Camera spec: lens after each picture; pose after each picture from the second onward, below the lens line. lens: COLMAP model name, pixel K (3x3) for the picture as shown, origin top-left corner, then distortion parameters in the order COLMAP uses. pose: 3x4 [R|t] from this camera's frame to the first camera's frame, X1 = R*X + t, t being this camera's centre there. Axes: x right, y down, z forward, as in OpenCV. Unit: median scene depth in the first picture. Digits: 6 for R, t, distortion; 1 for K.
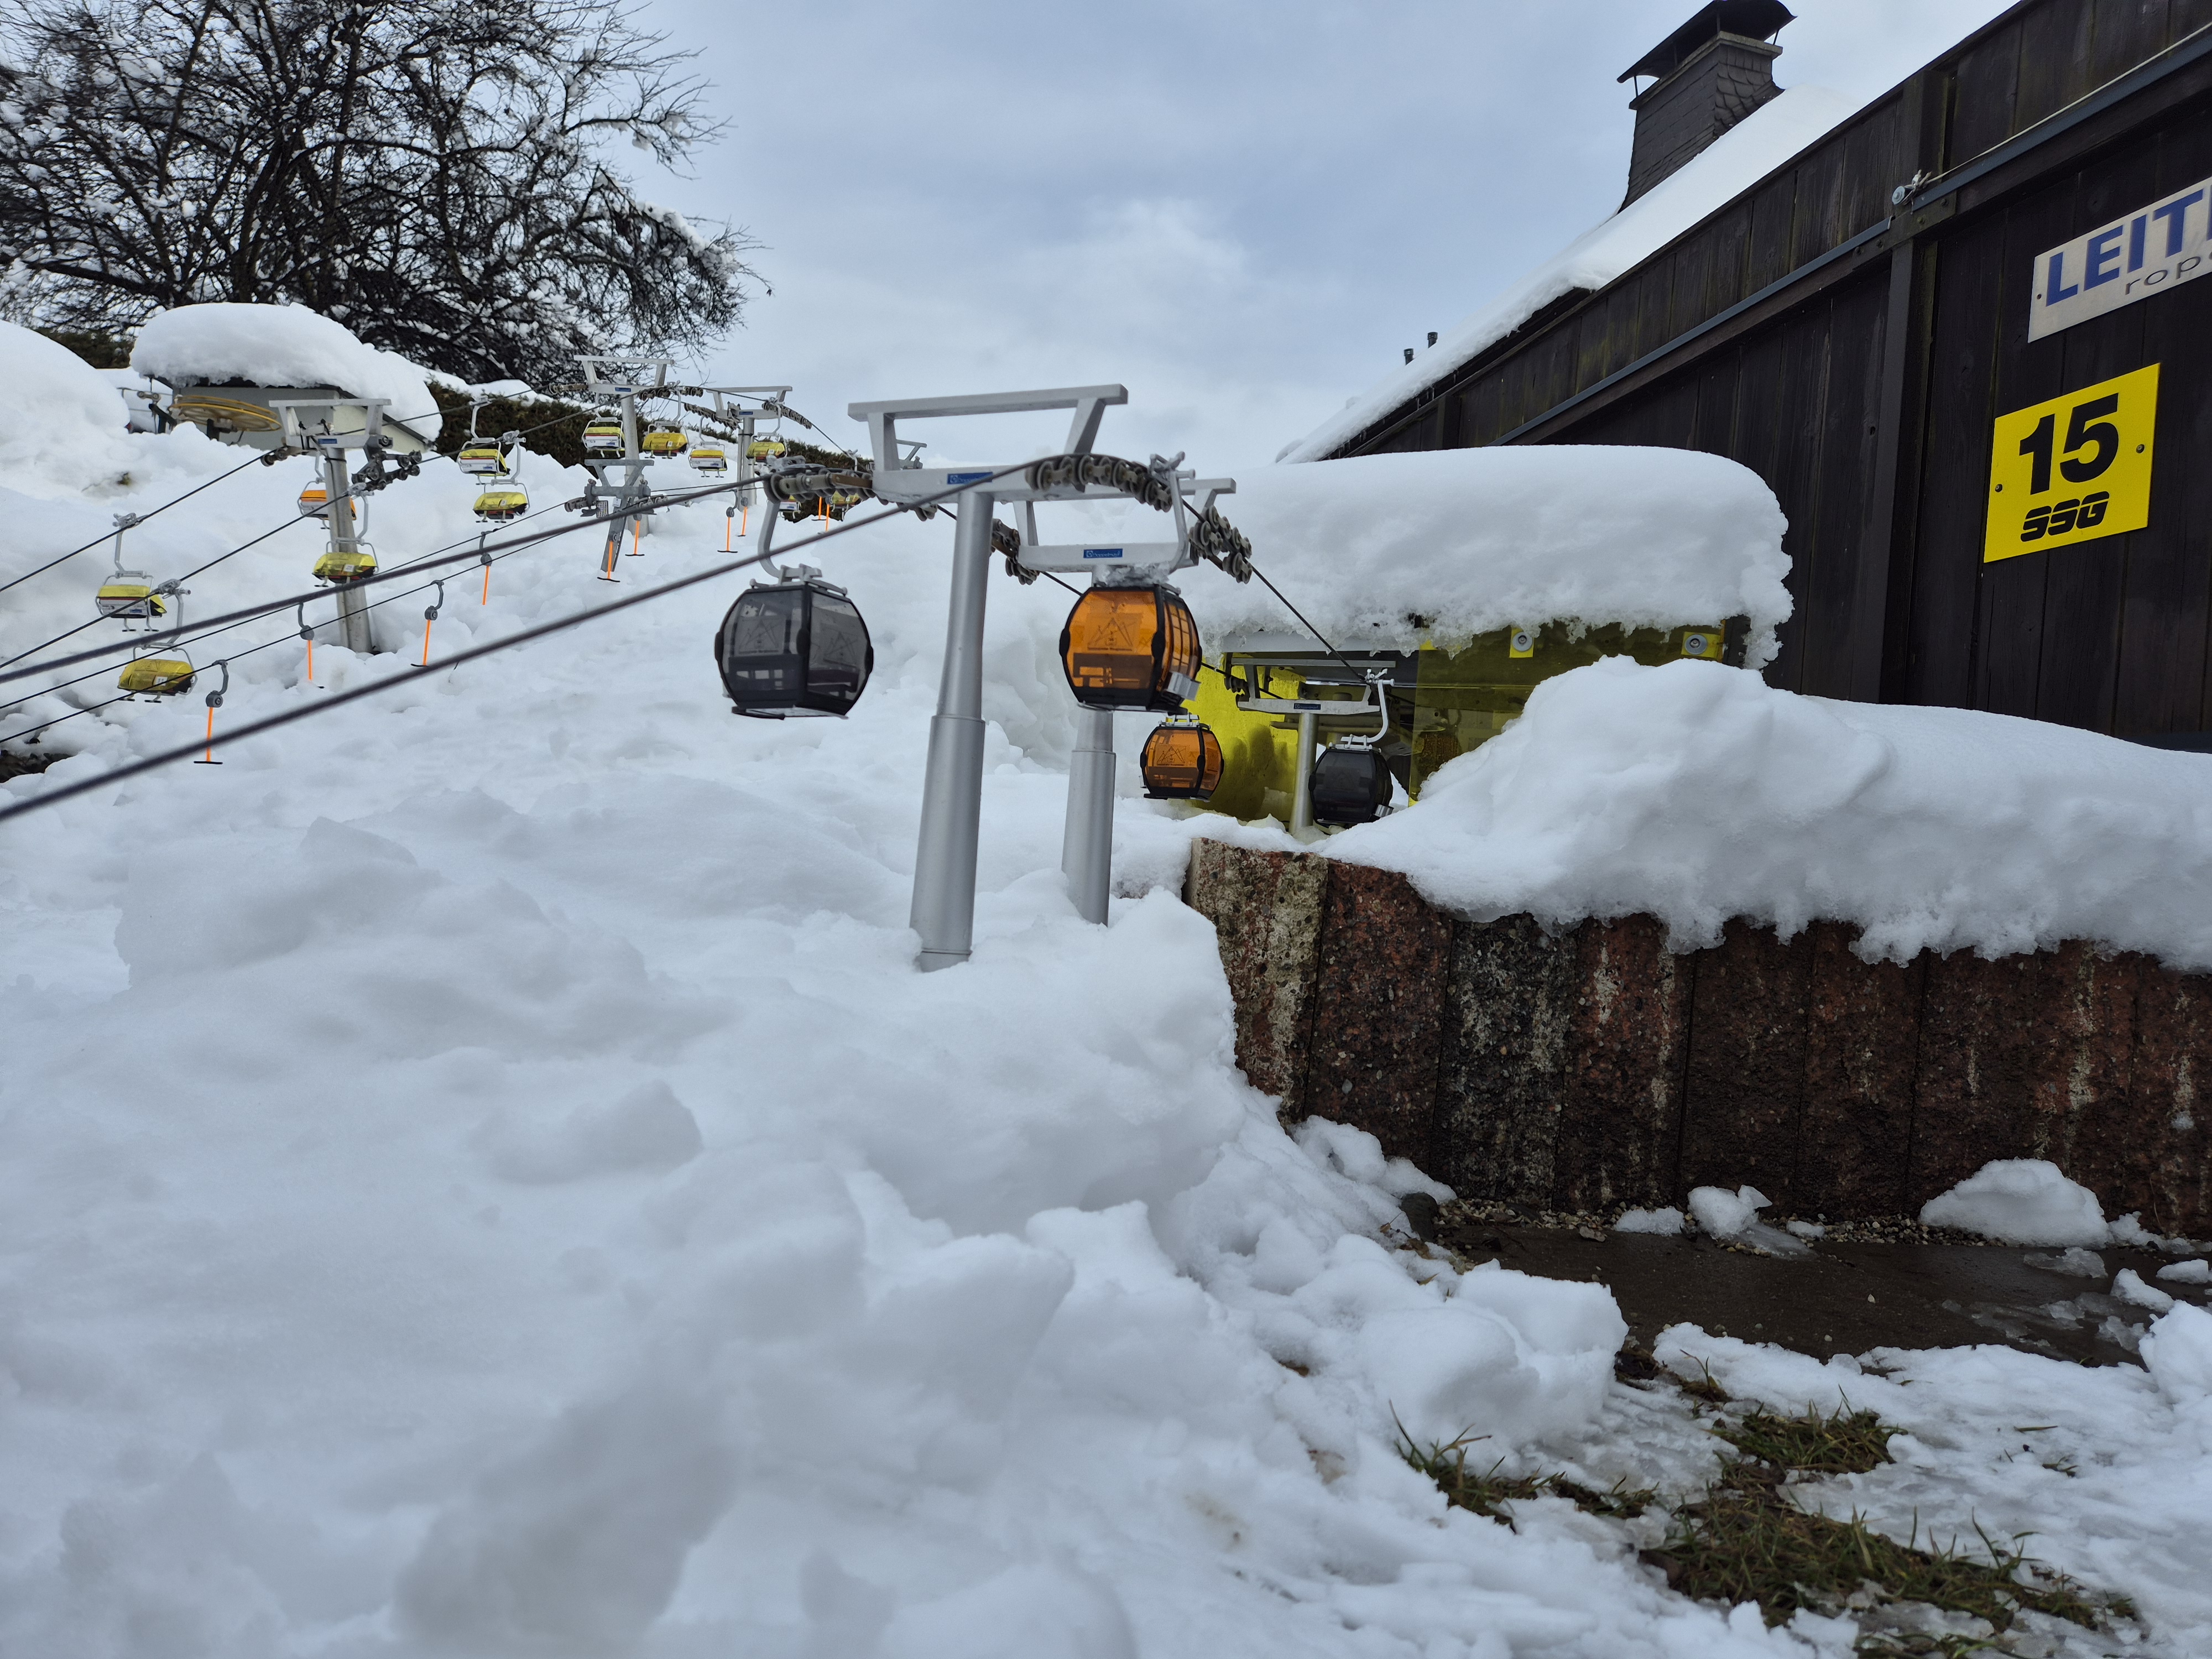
lens RADIAL K [[1506.9, 0, 1126.2], [0, 1506.9, 829.7], [0, 0, 1]] dist [0.073923, -0.062645]
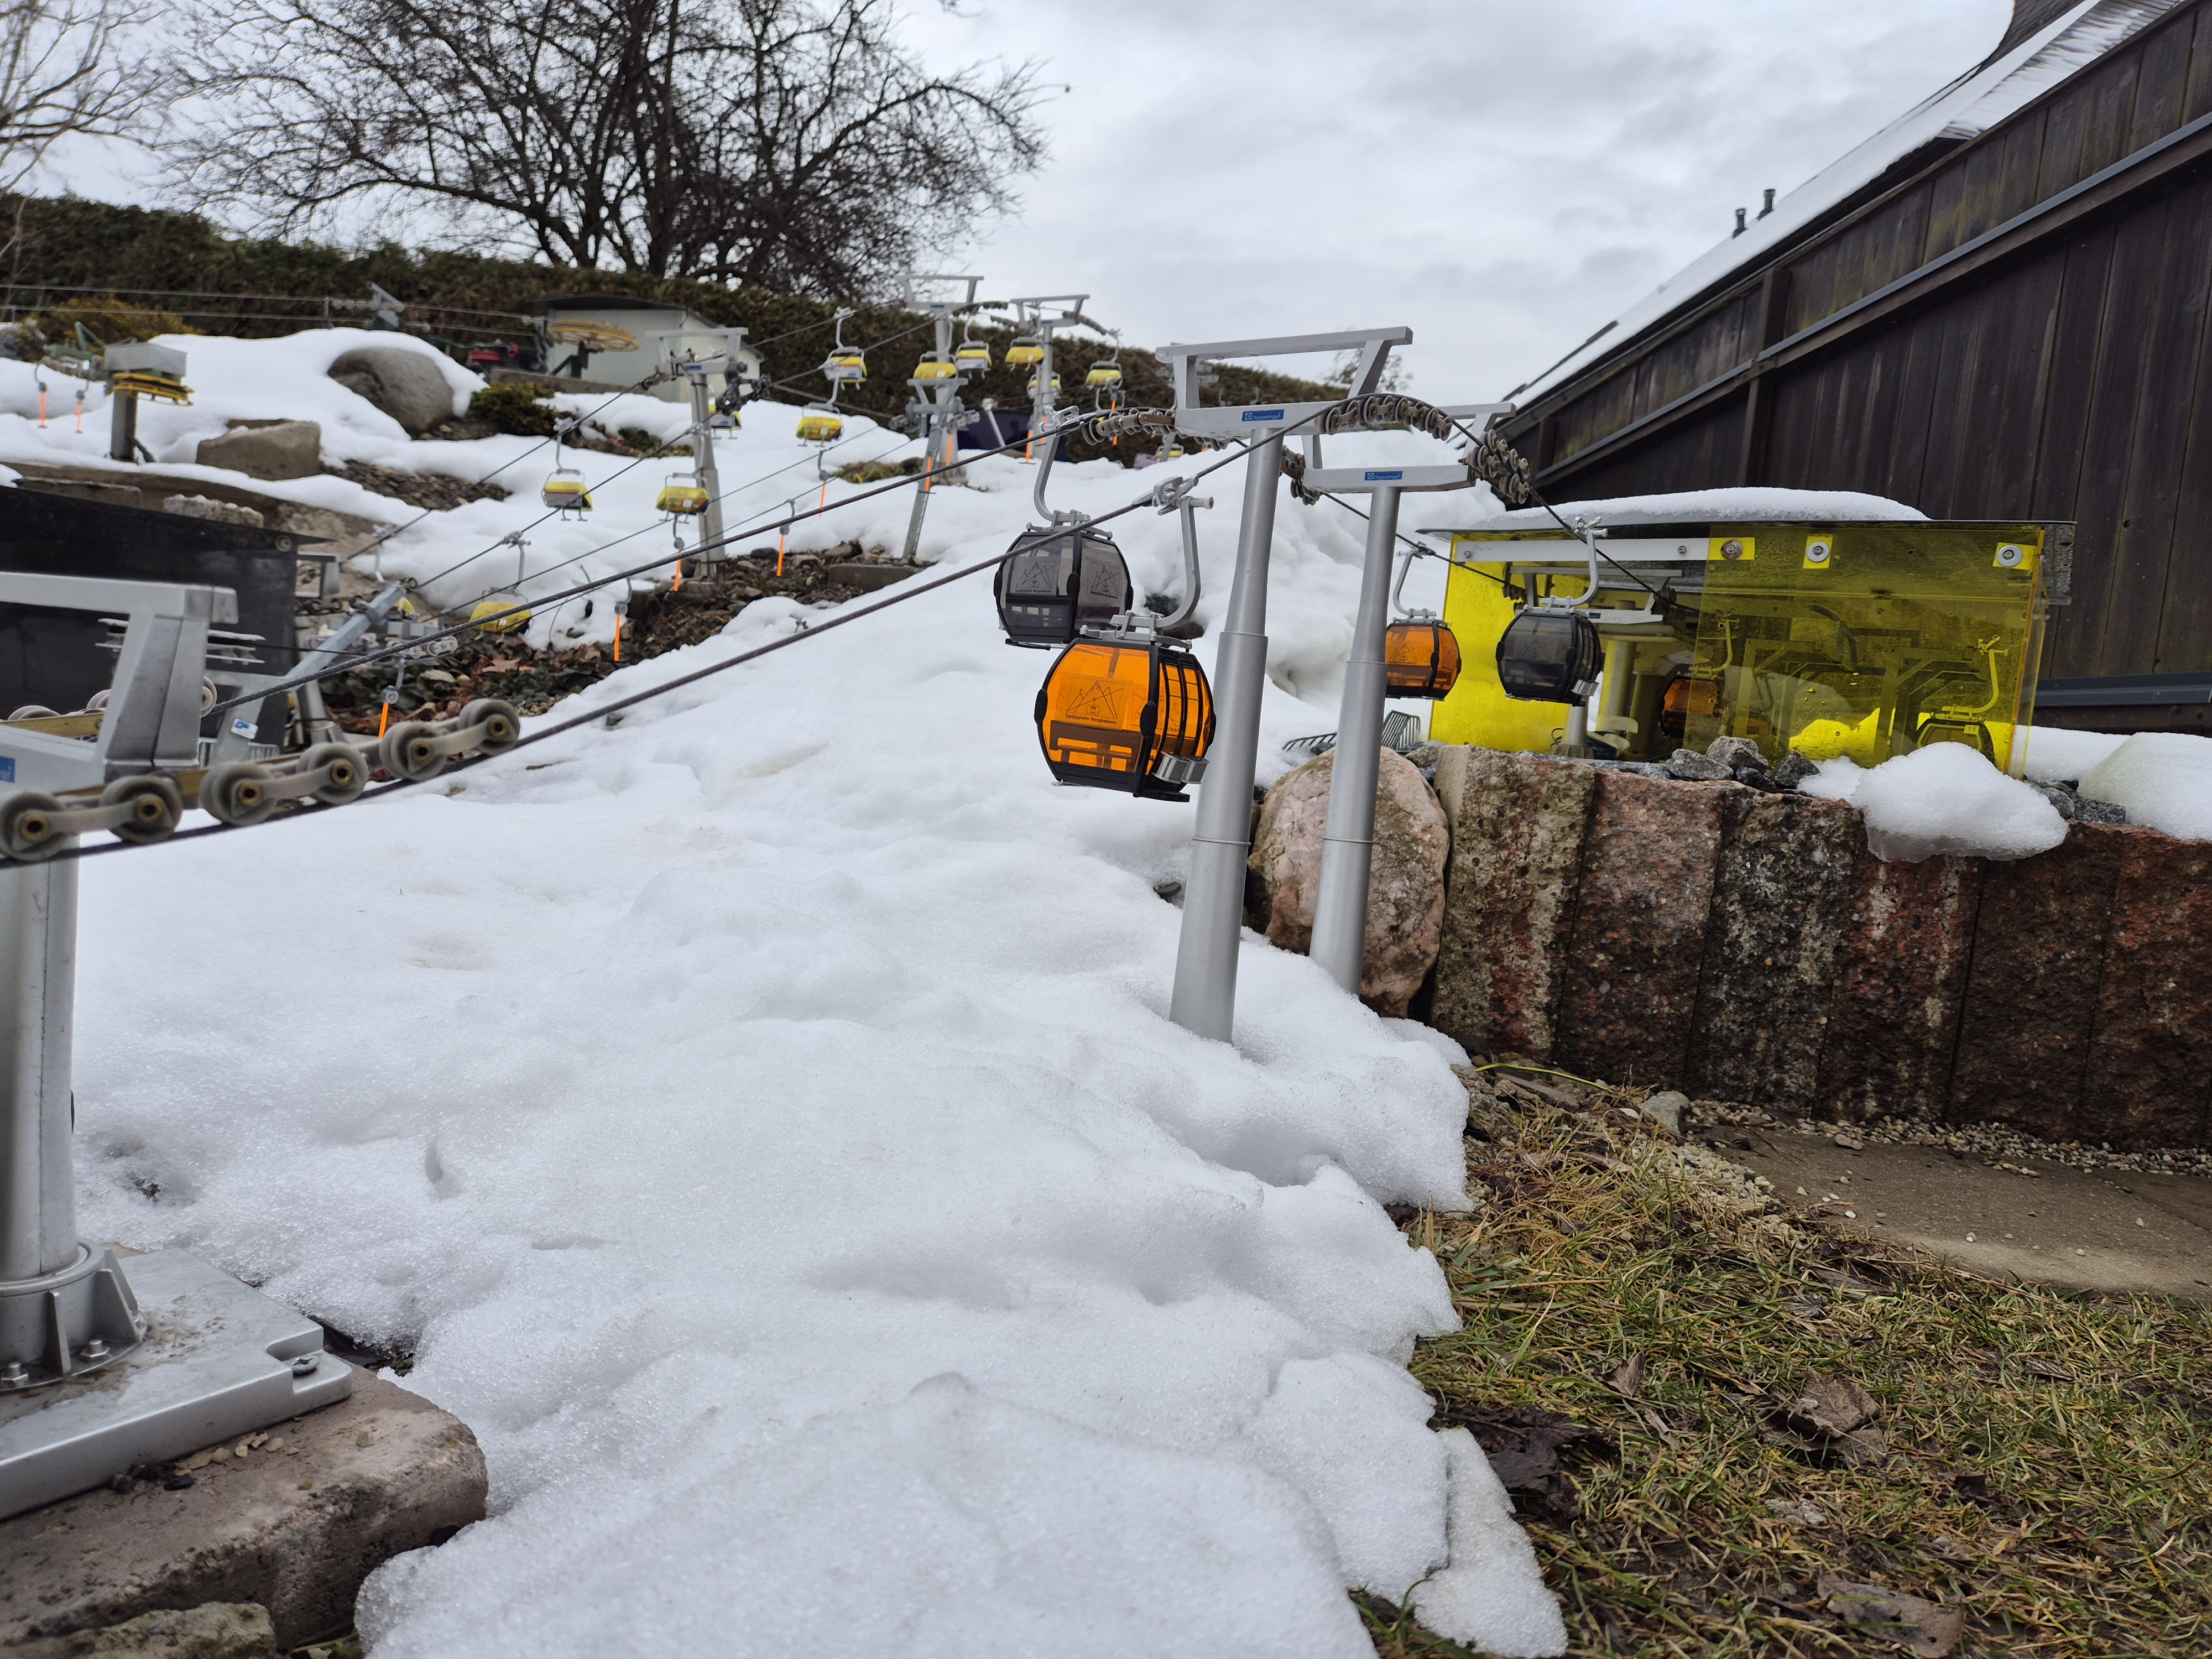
lens RADIAL K [[1506.9, 0, 1103.4], [0, 1506.9, 820.1], [0, 0, 1]] dist [0.073923, -0.062645]
pose [[0.980698, 0.036669, -0.192062, 0.004166], [-0.024467, 0.997551, 0.065523, -0.005110], [0.193994, -0.059559, 0.979193, -0.083678]]
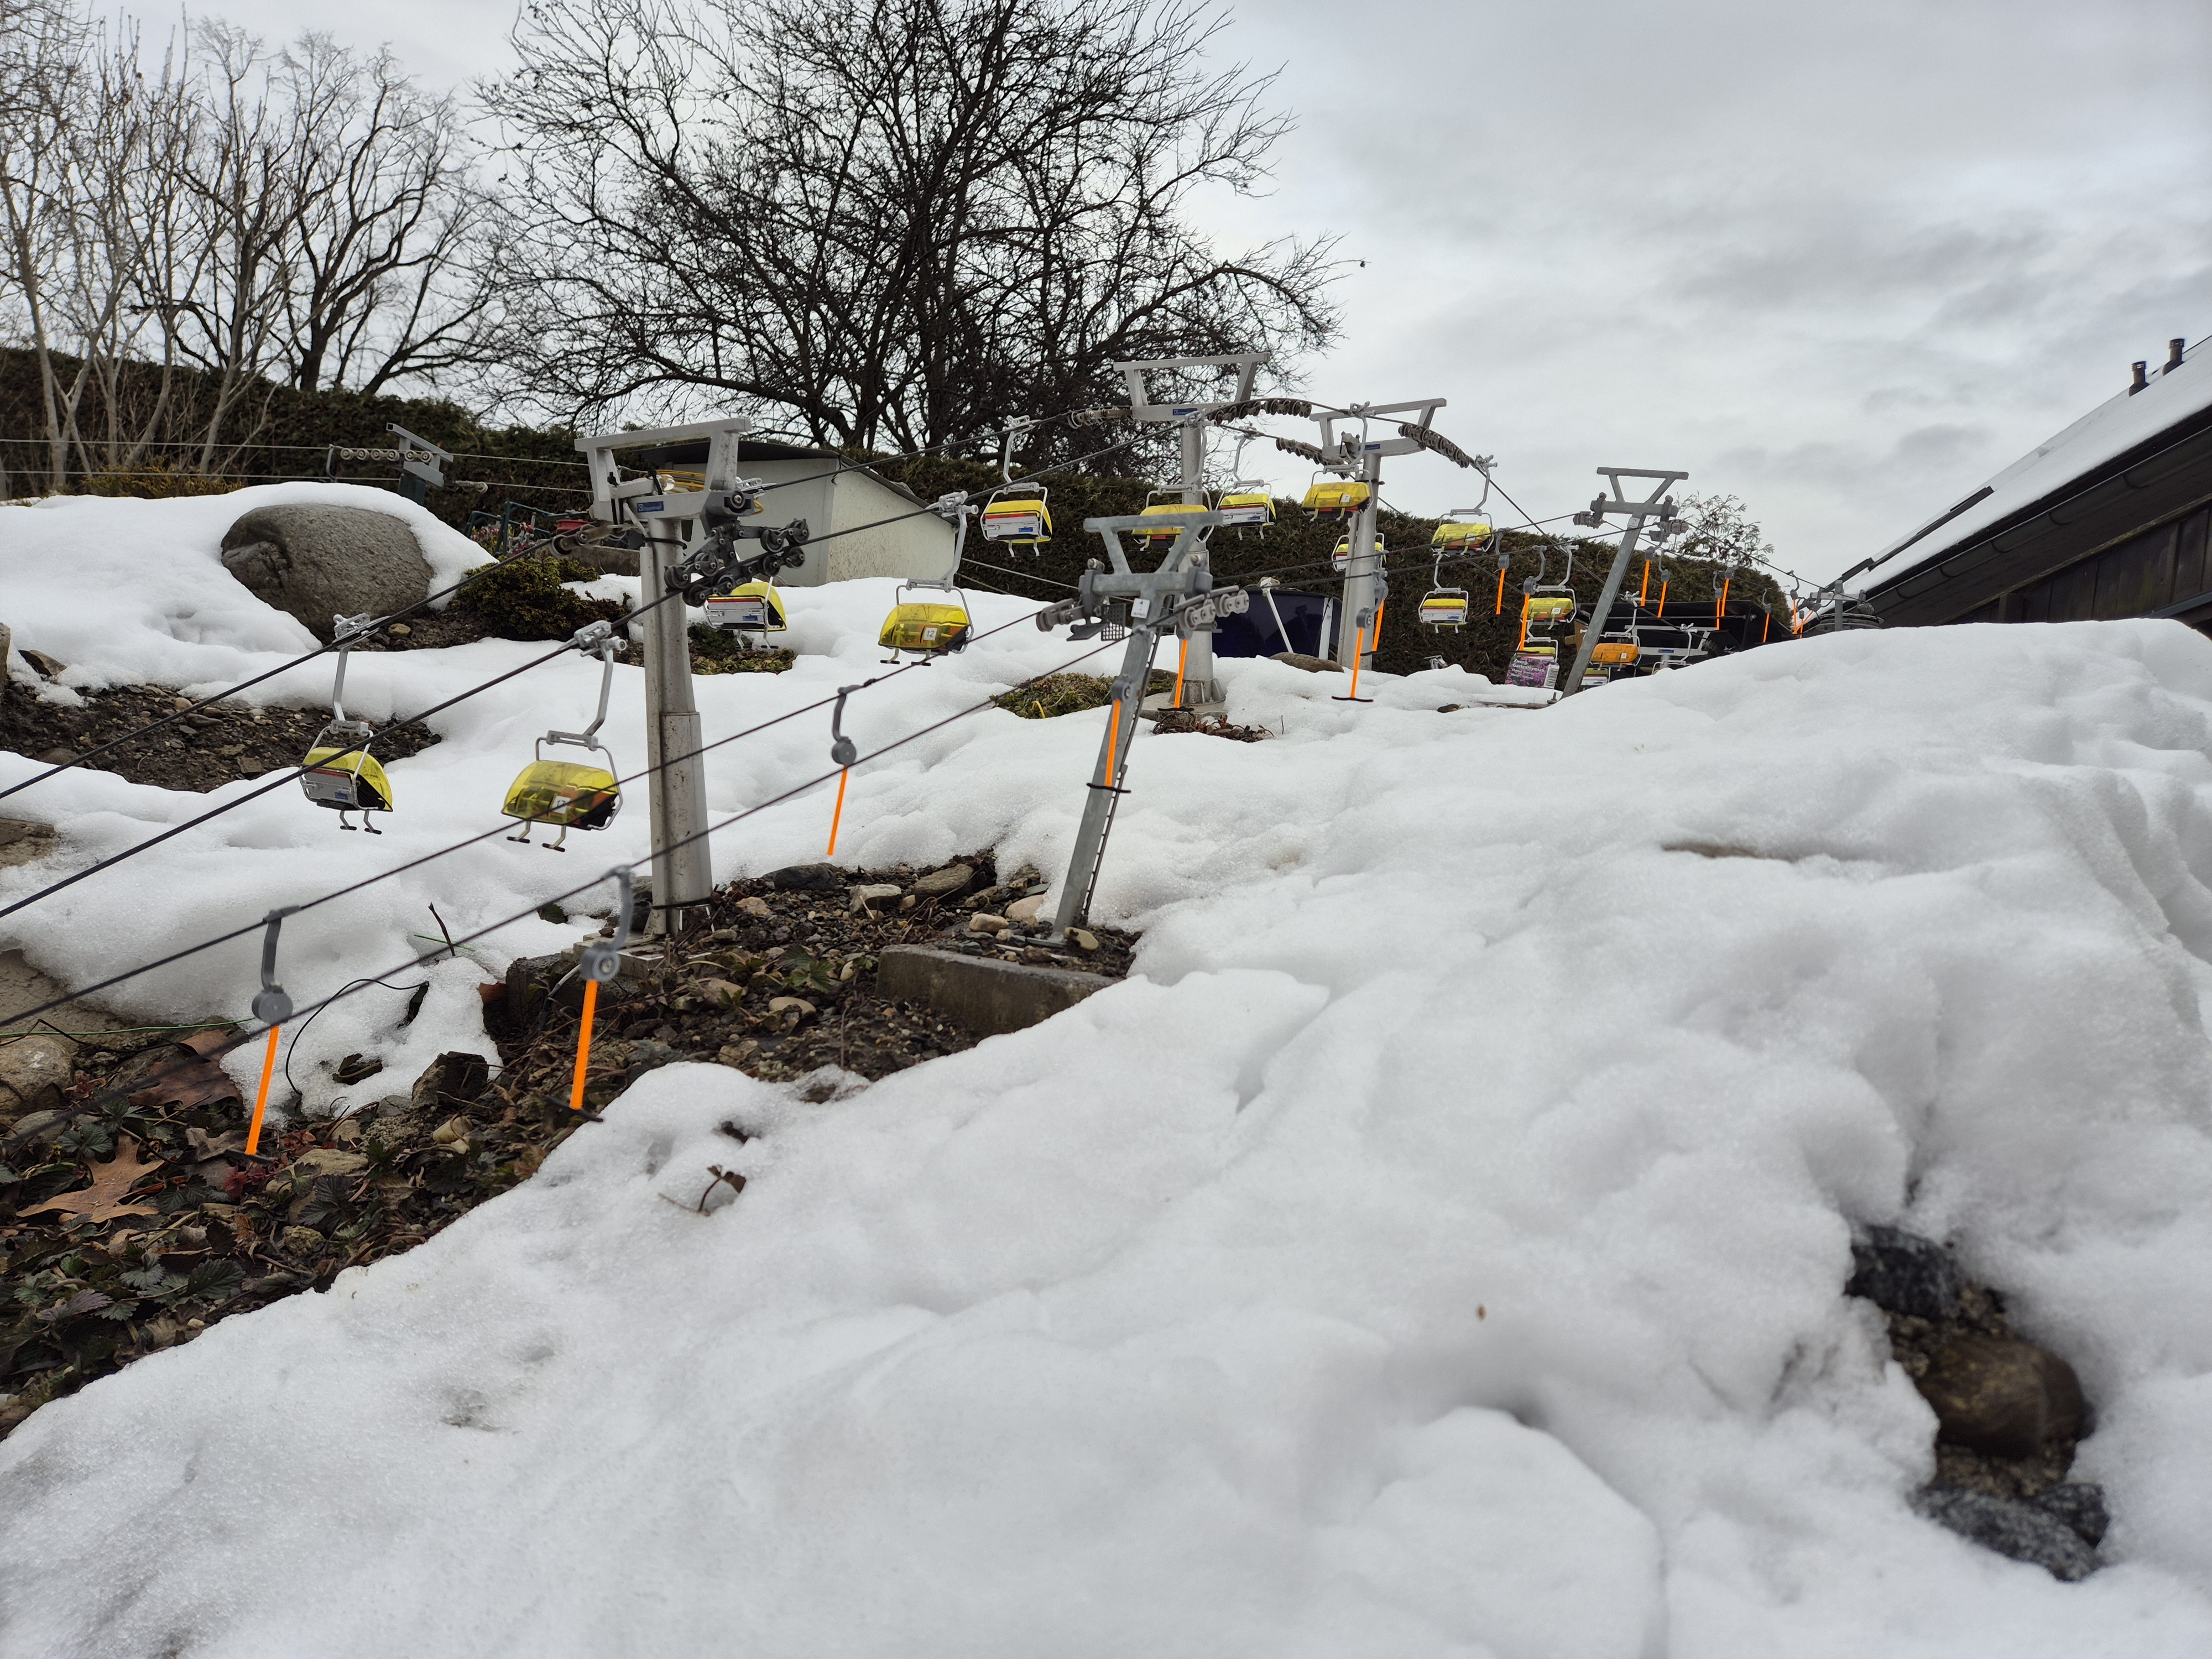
lens RADIAL K [[1506.9, 0, 1093.7], [0, 1506.9, 835.1], [0, 0, 1]] dist [0.073923, -0.062645]
pose [[0.927650, 0.036535, -0.371660, -0.279416], [-0.052485, 0.998080, -0.032887, -0.208198], [0.369744, 0.050014, 0.927786, 0.916065]]
